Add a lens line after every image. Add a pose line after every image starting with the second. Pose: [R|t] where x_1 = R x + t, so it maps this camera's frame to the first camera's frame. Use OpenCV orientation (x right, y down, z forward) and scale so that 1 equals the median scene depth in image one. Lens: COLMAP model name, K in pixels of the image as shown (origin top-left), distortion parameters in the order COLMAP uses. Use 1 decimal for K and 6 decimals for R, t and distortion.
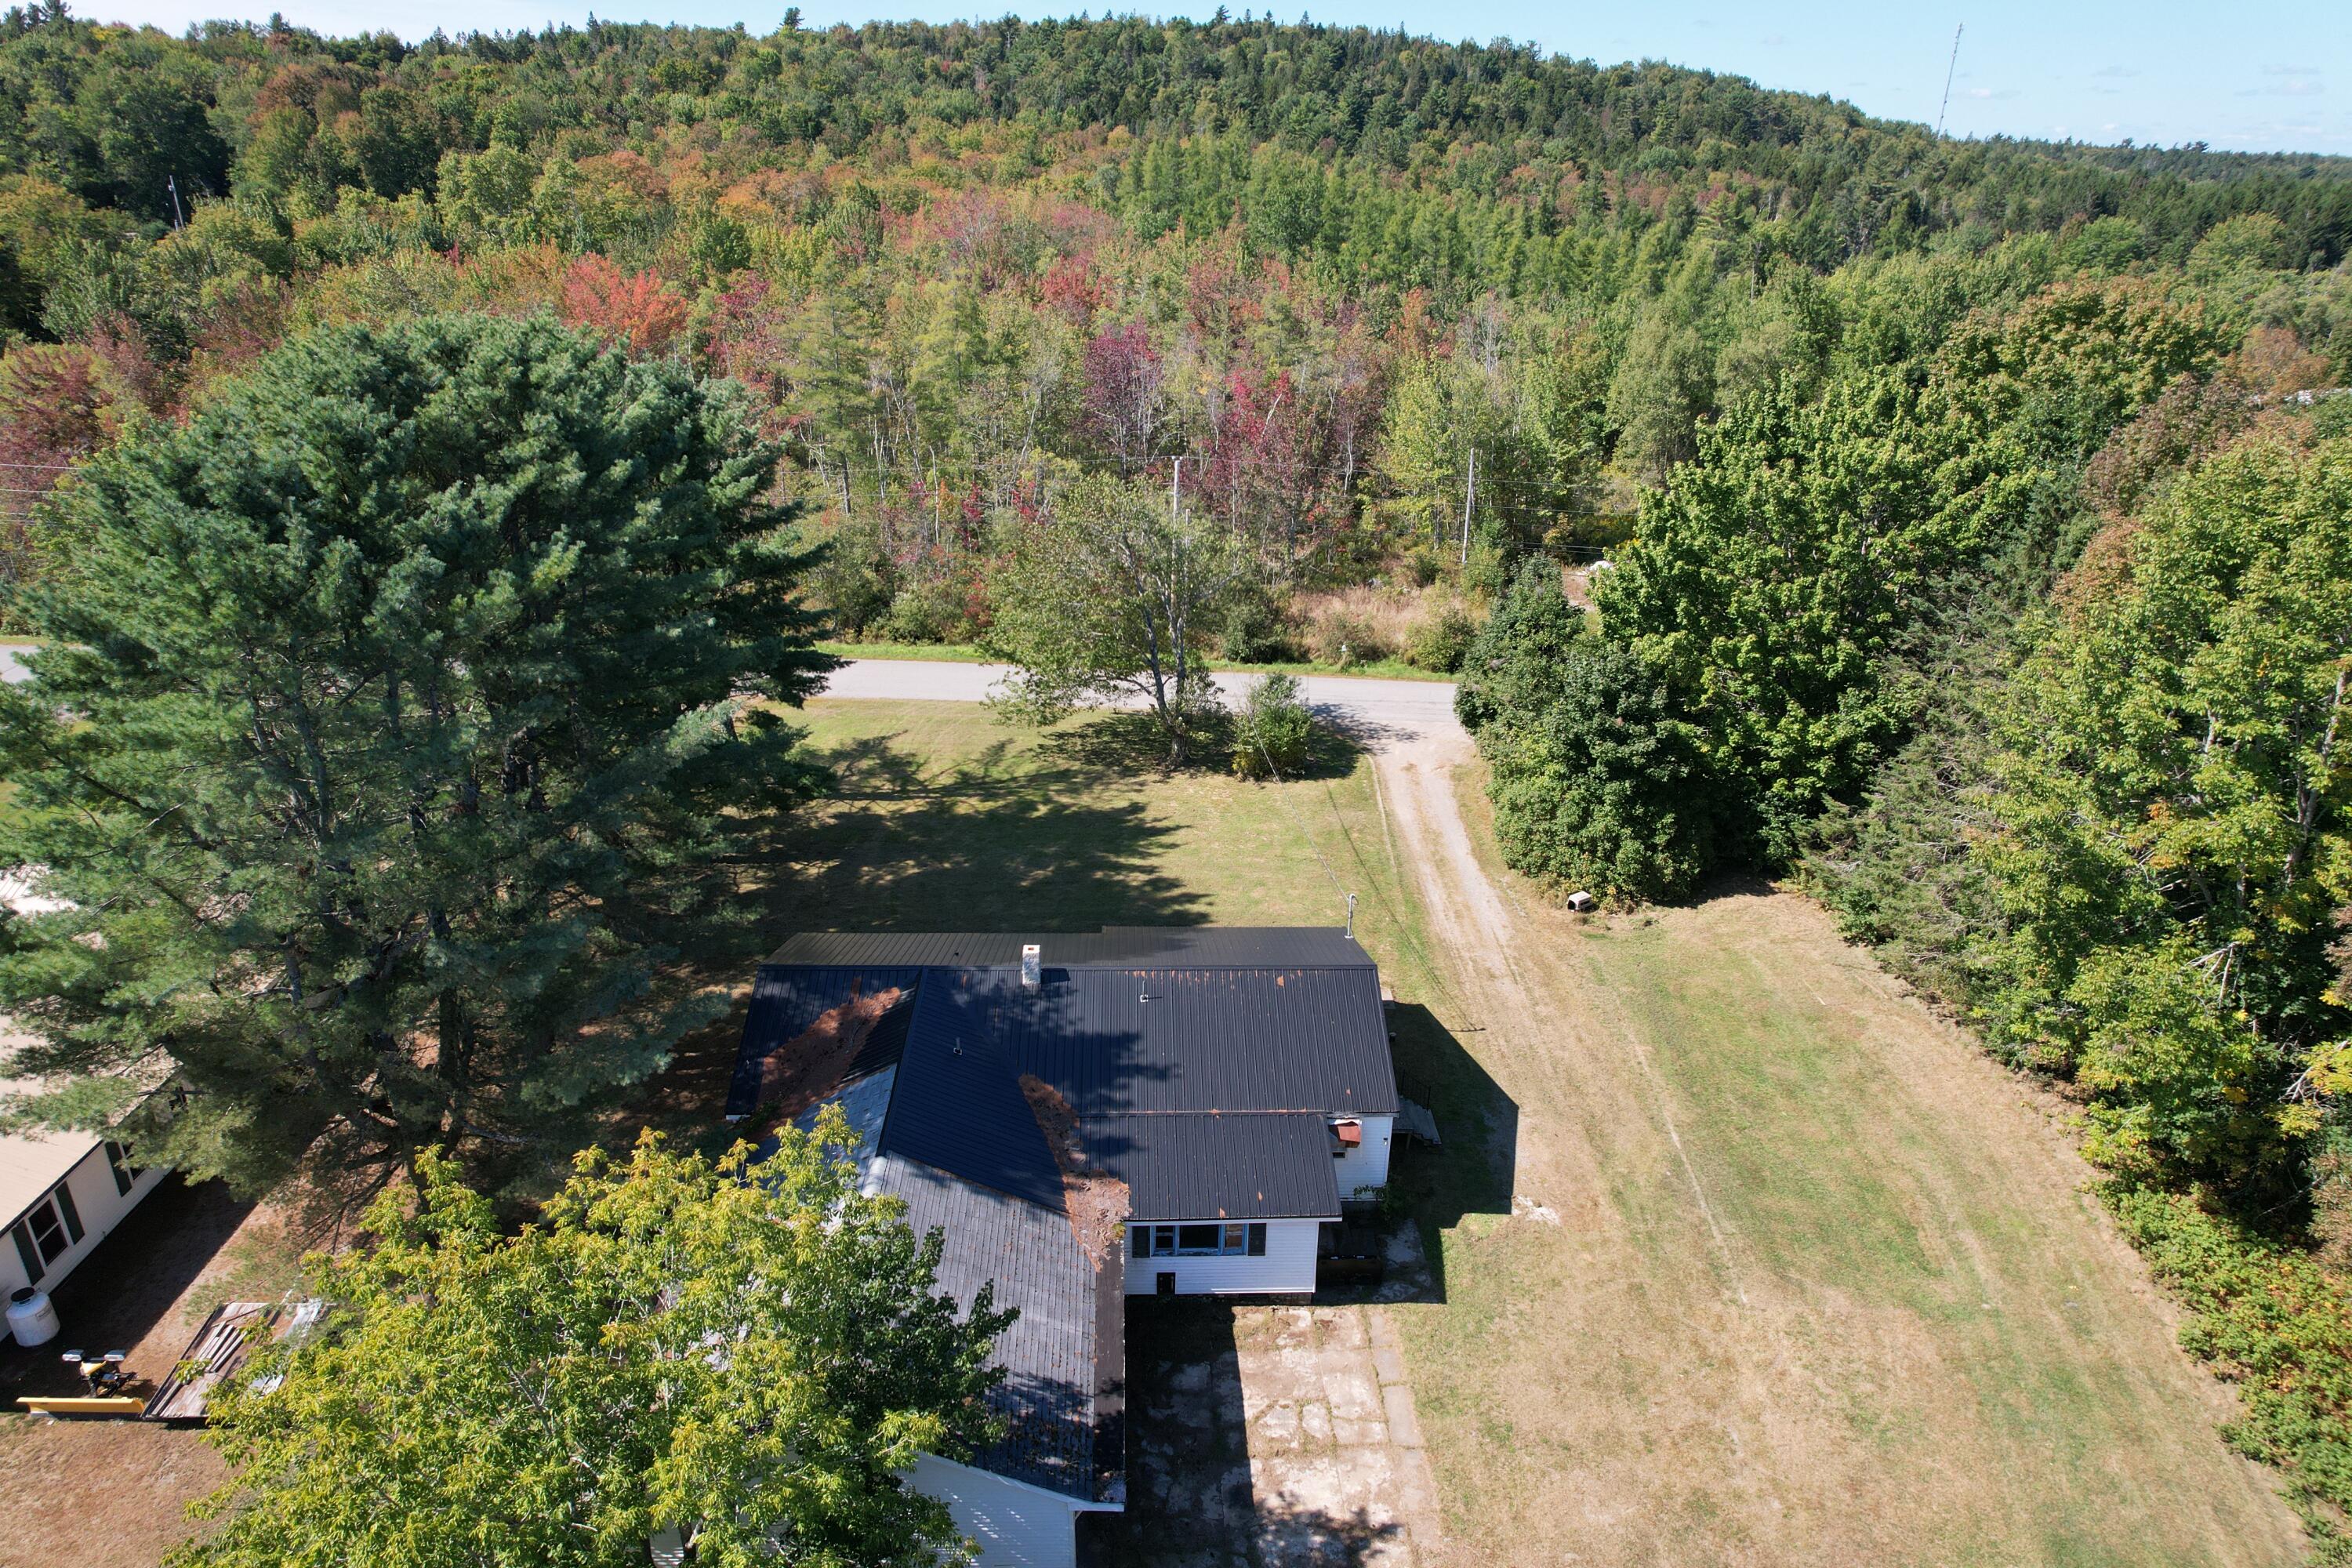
lens RADIAL K [[1445.7, 0, 1147.6], [0, 1445.7, 849.1], [0, 0, 1]] dist [-0.039915, 0.000083]
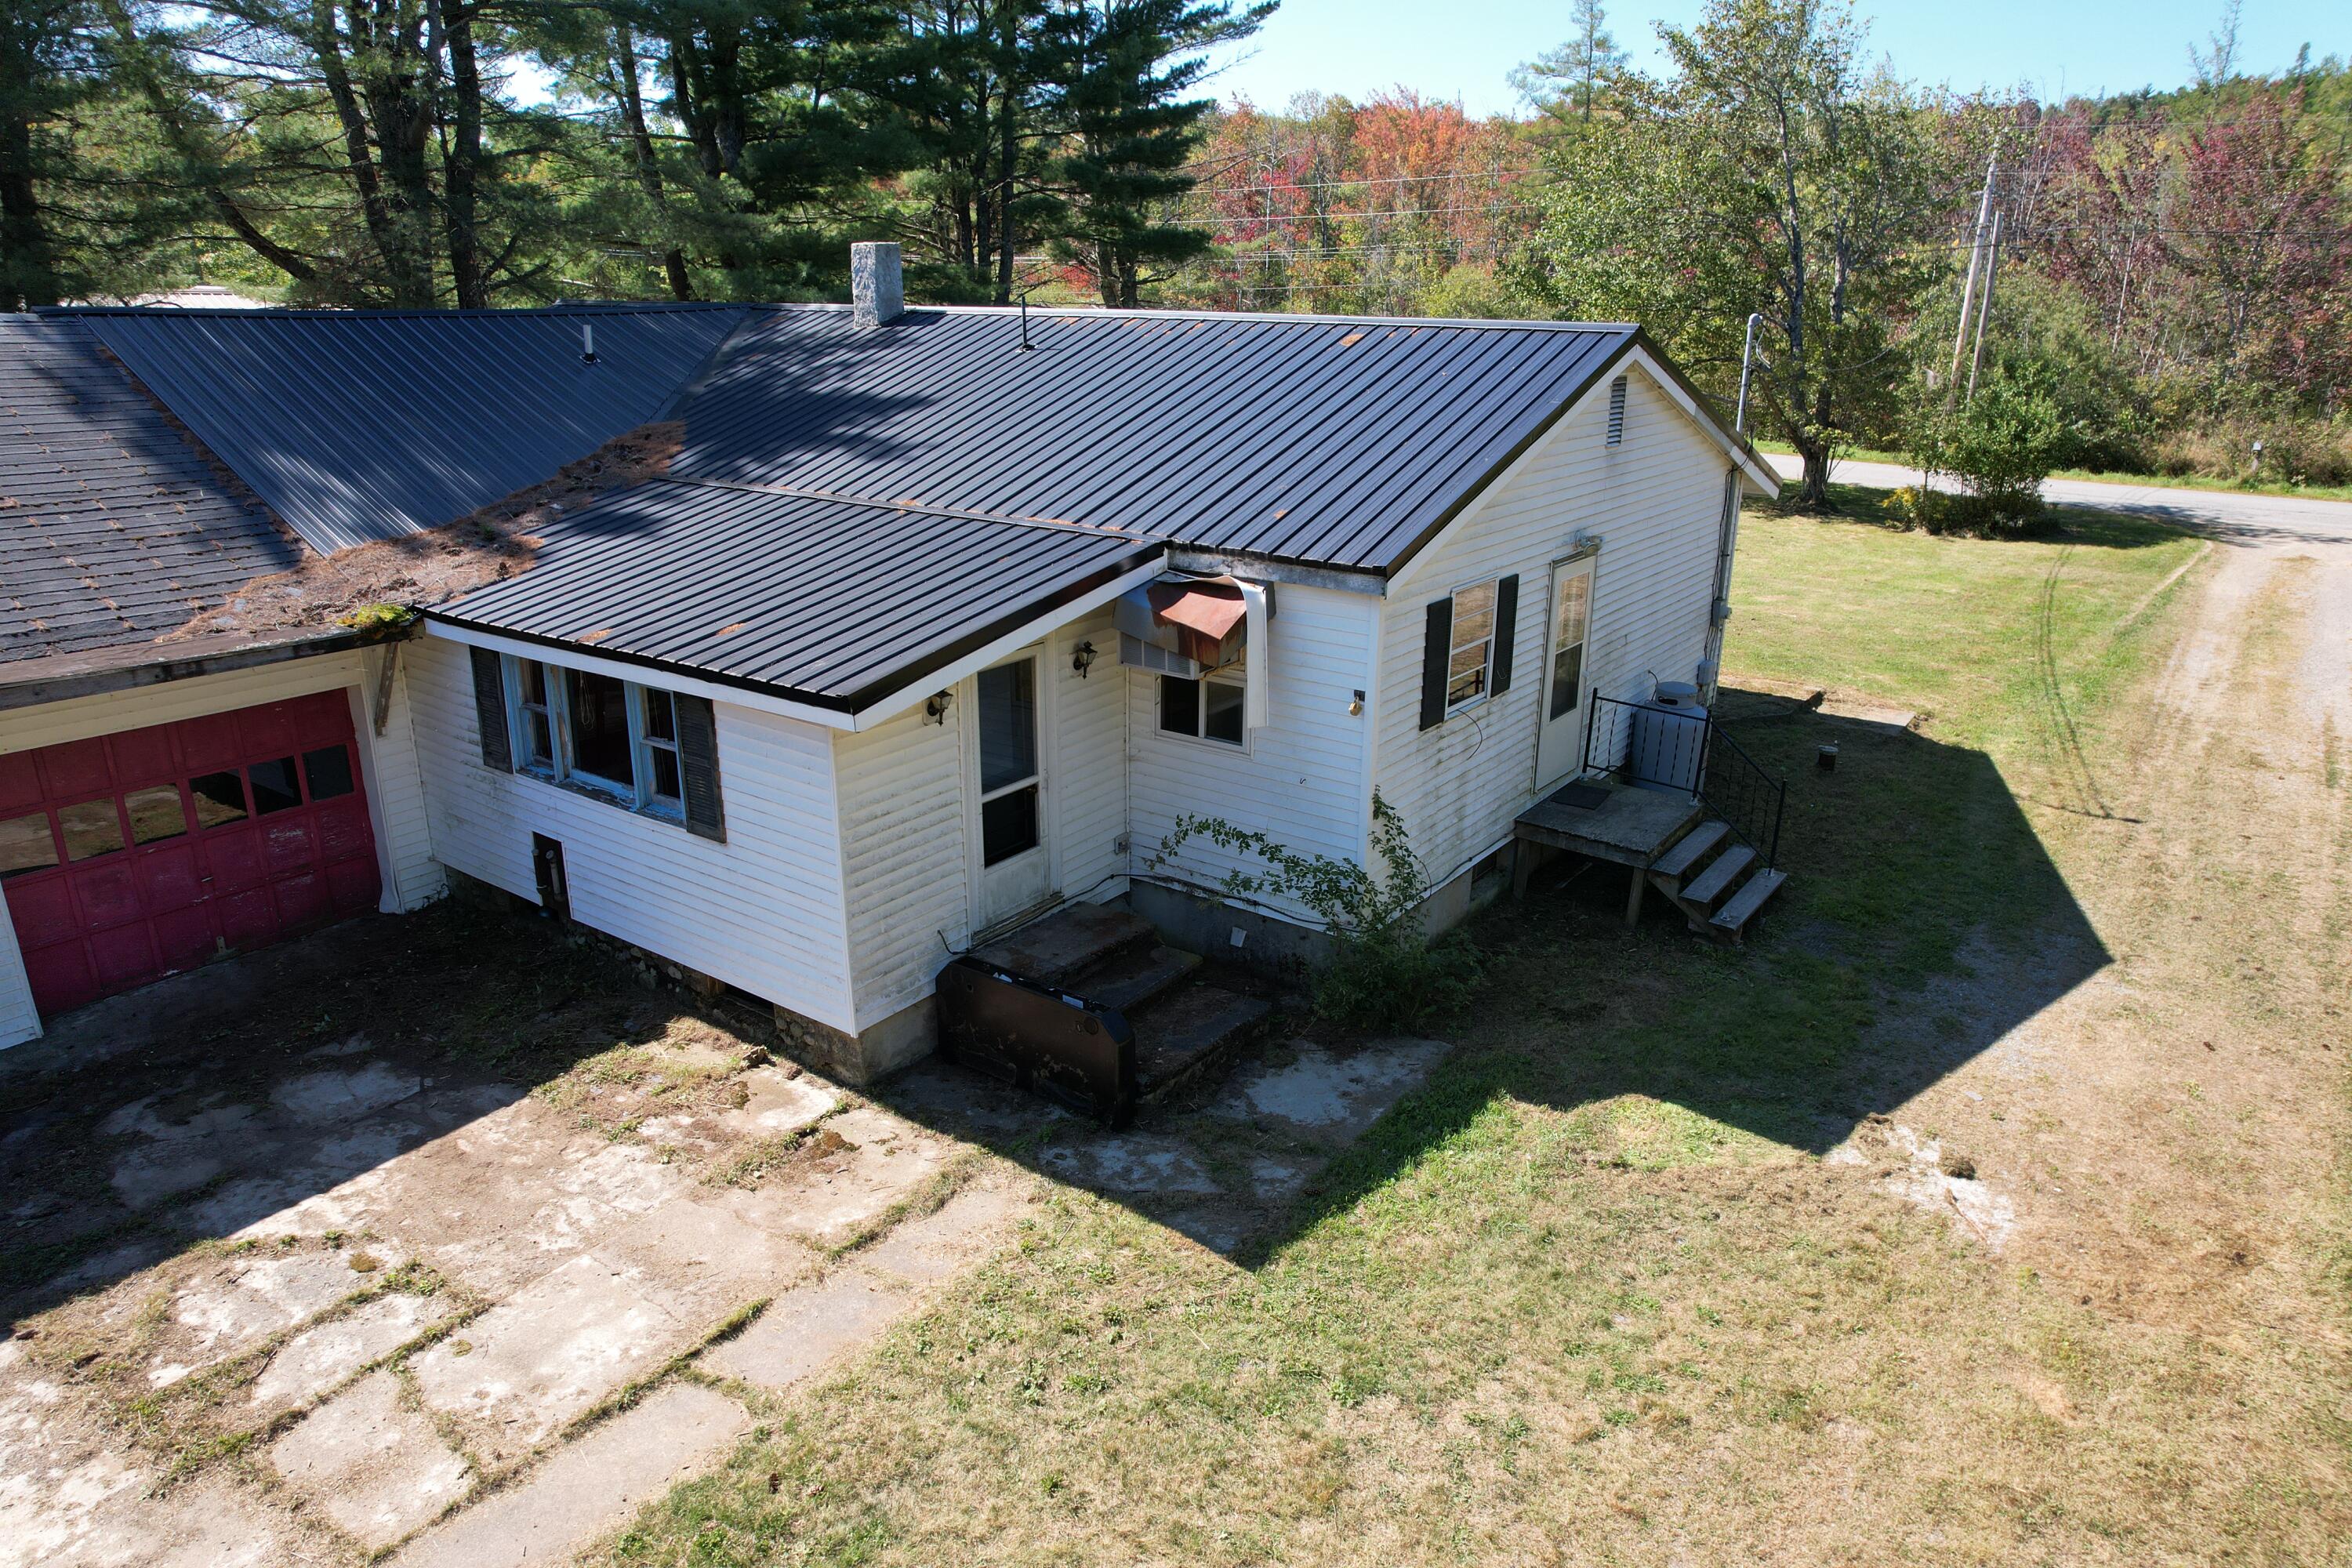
lens RADIAL K [[1507.0, 0, 1176.0], [0, 1507.0, 784.0], [0, 0, 1]] dist [-0.076529, 0.065756]
pose [[0.803424, 0.199278, -0.561068, 0.211075], [-0.269355, 0.962035, -0.044011, 0.166365], [0.530997, 0.186486, 0.826599, 0.507128]]
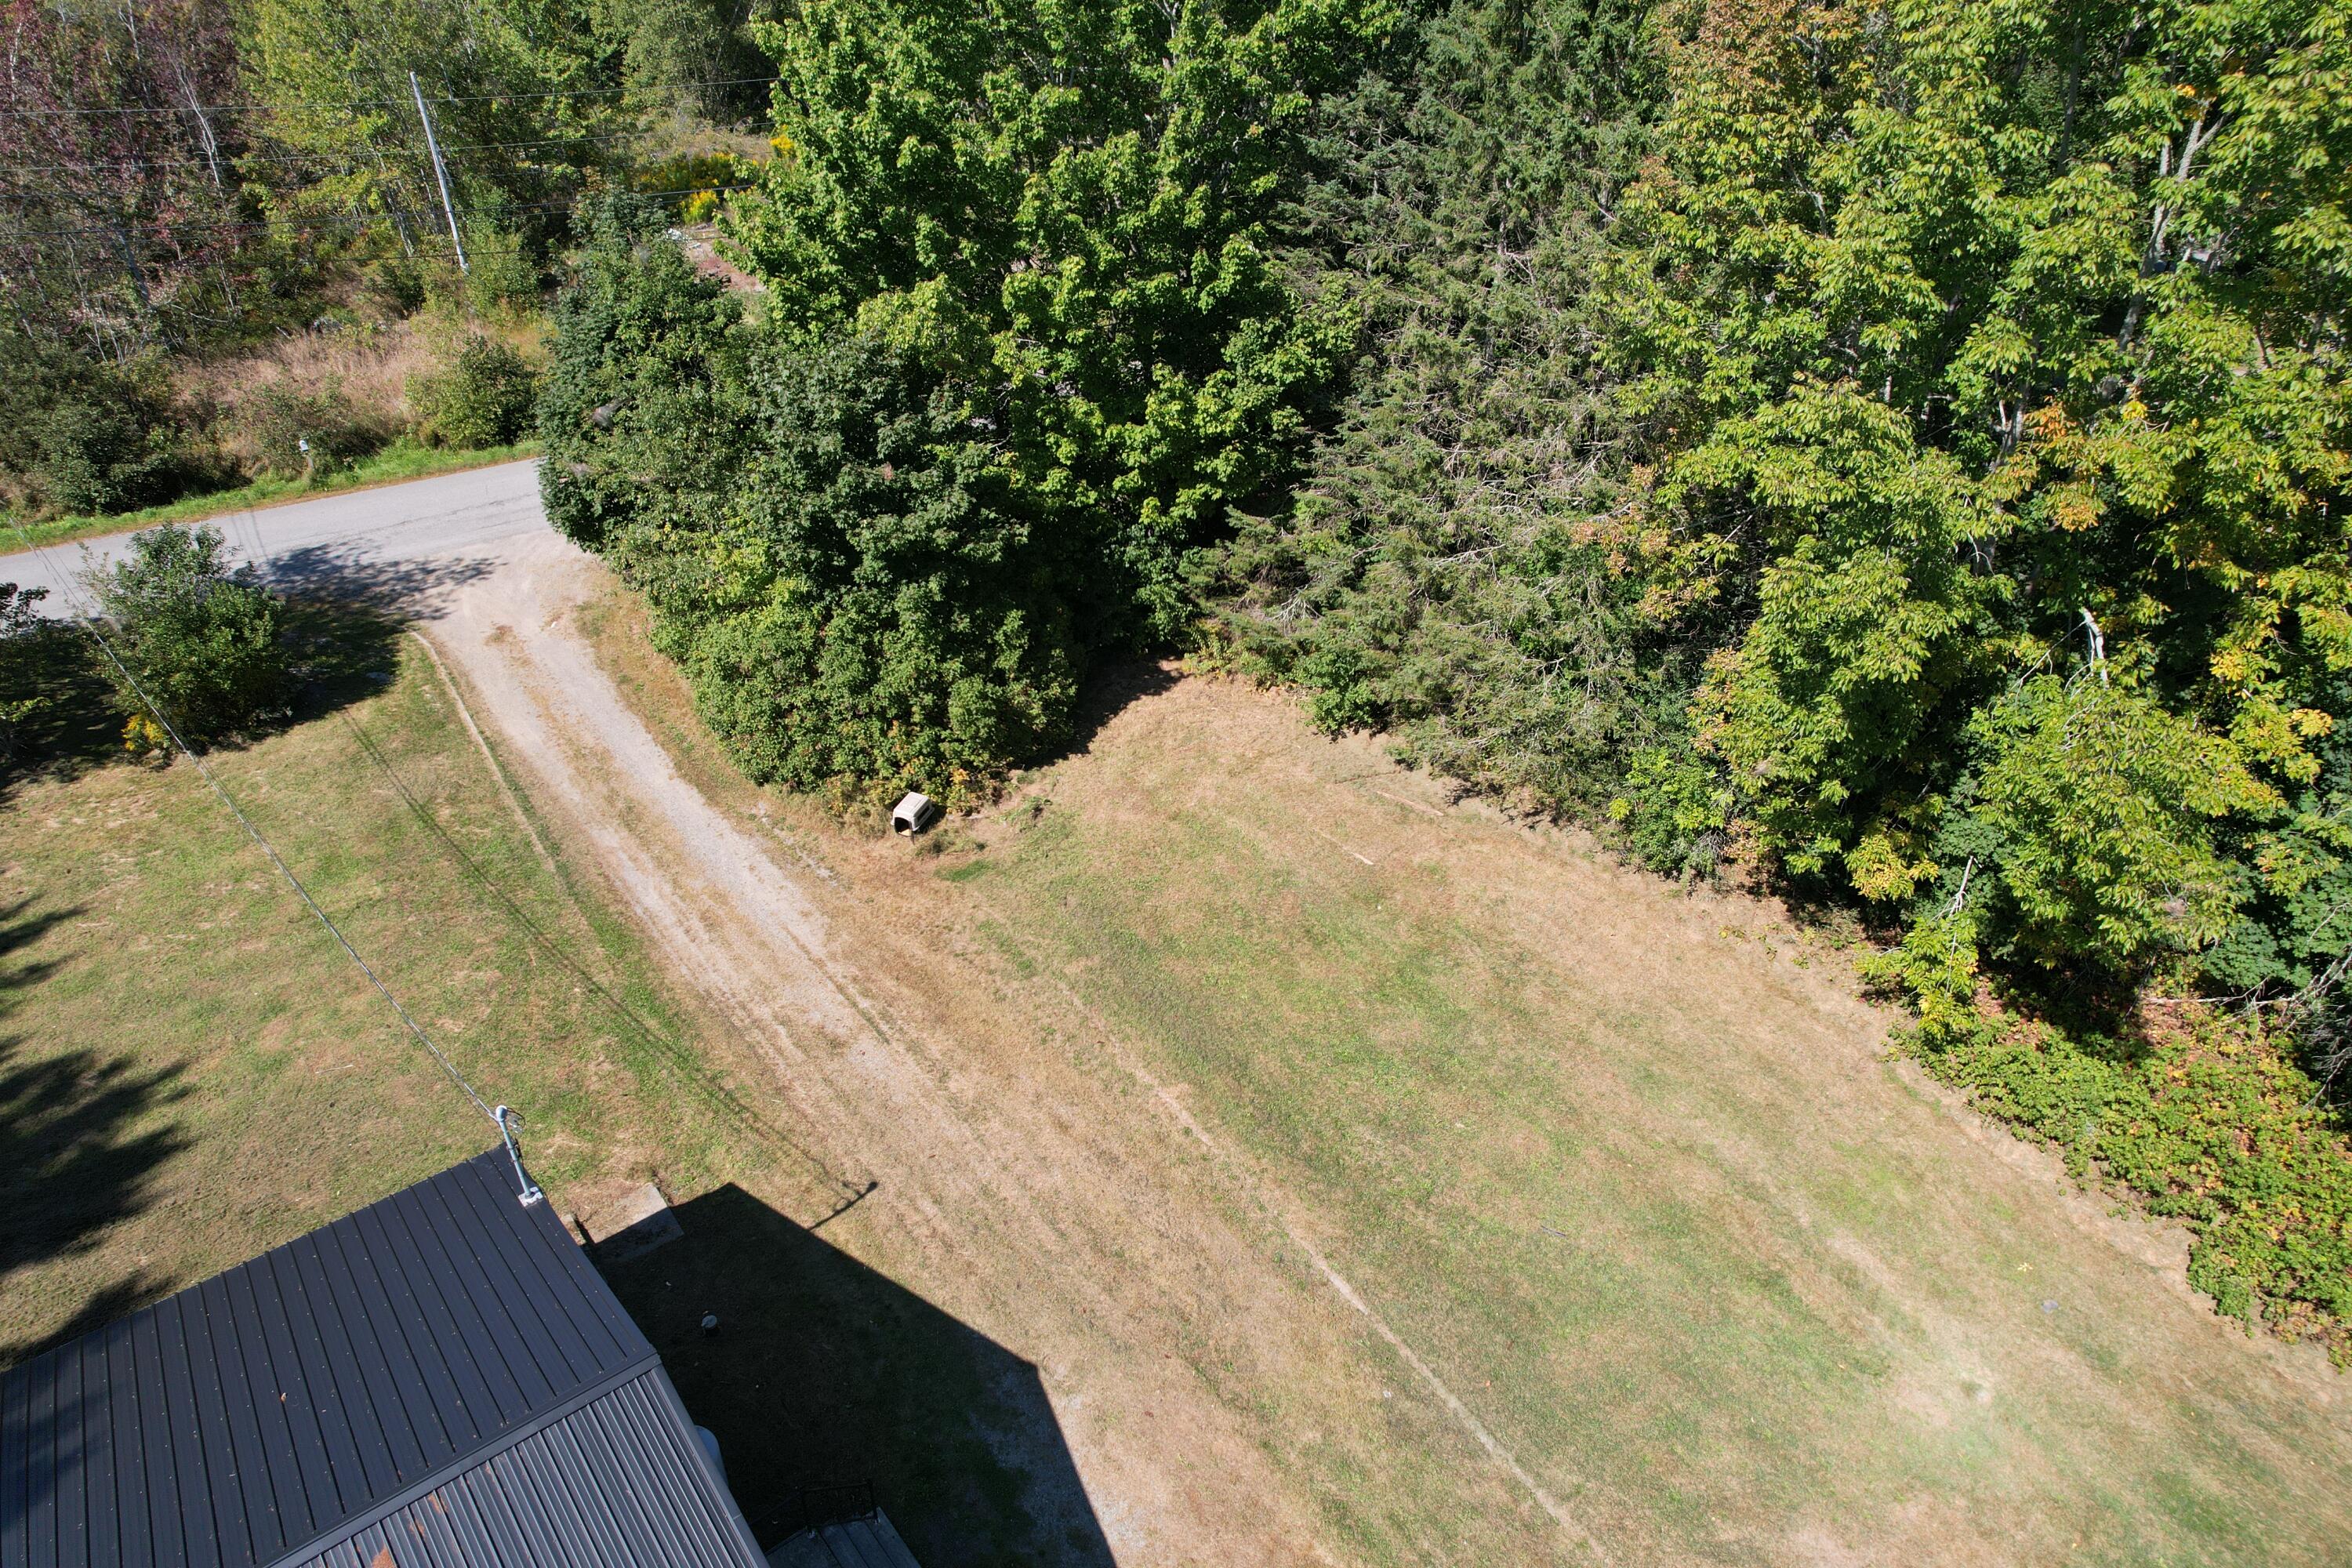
lens RADIAL K [[1505.4, 0, 1168.9], [0, 1505.4, 795.9], [0, 0, 1]] dist [-0.068944, 0.067841]
pose [[0.789573, -0.343030, 0.508827, 0.089024], [0.267052, 0.938613, 0.218375, -0.066524], [-0.552501, -0.036540, 0.832711, 0.467970]]
